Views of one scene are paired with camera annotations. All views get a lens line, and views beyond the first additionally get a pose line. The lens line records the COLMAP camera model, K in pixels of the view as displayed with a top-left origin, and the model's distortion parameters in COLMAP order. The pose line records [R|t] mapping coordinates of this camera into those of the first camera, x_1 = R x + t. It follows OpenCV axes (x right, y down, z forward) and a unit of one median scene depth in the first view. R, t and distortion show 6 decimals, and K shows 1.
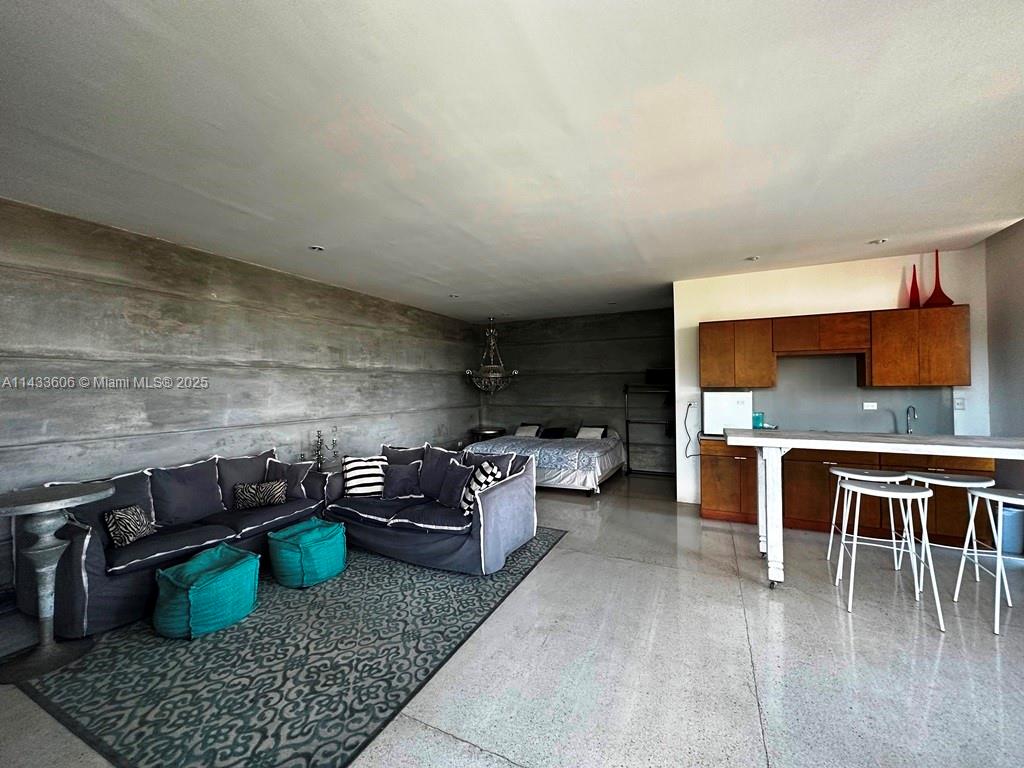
lens RADIAL K [[405.3, 0, 514.5], [0, 405.3, 384.3], [0, 0, 1]] dist [-0.001522, -0.000710]
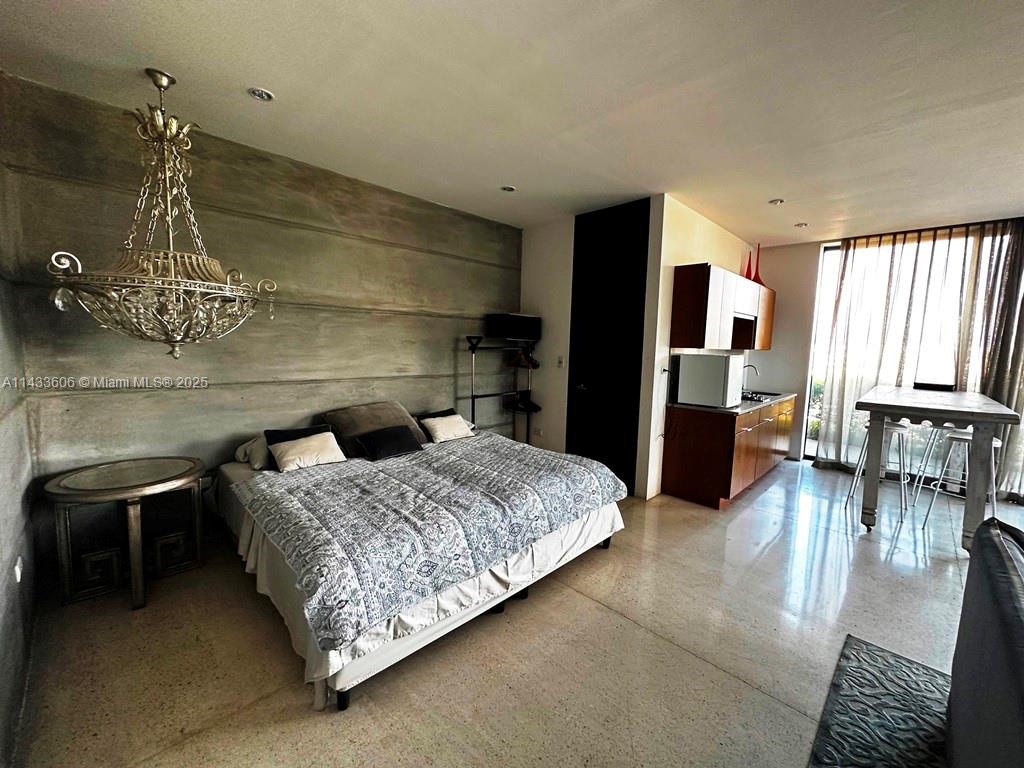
lens RADIAL K [[405.3, 0, 512.7], [0, 405.3, 382.2], [0, 0, 1]] dist [-0.001522, -0.000710]
pose [[0.333481, -0.076271, 0.939667, -0.436830], [-0.037586, 0.994854, 0.094089, 0.013315], [-0.942007, -0.066696, 0.328898, 1.175143]]
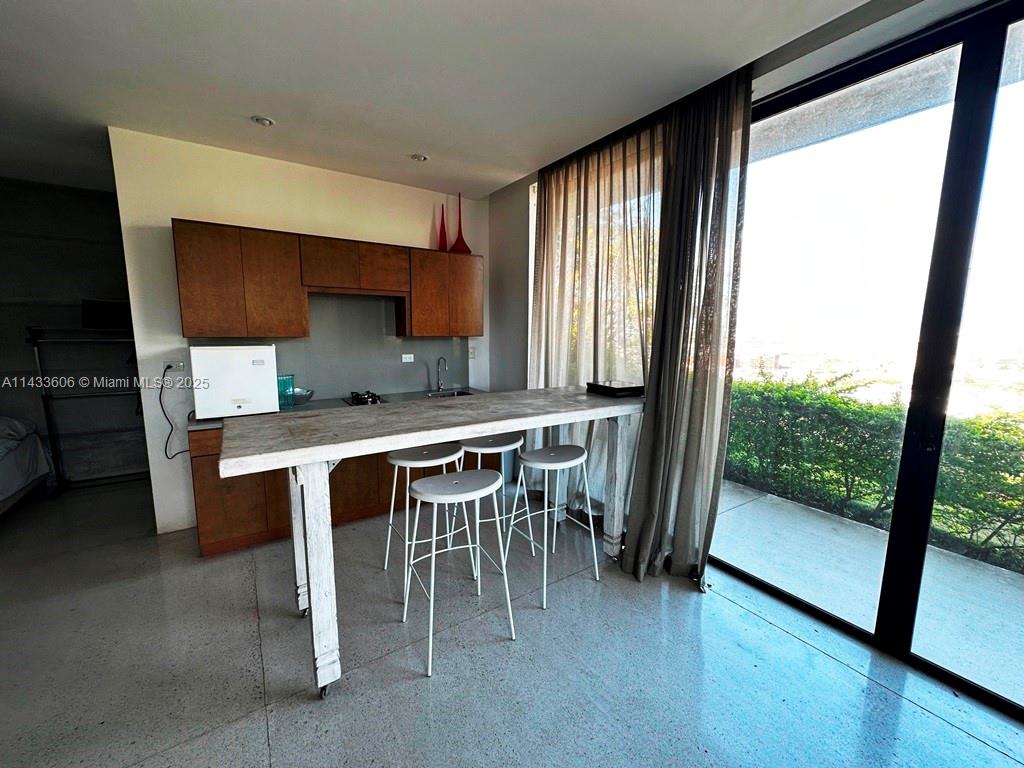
lens RADIAL K [[405.3, 0, 510.6], [0, 405.3, 380.8], [0, 0, 1]] dist [-0.001522, -0.000710]
pose [[0.504647, -0.101673, 0.857318, 0.217080], [-0.019383, 0.991456, 0.128991, -0.016071], [-0.863108, -0.081713, 0.498364, 0.348947]]
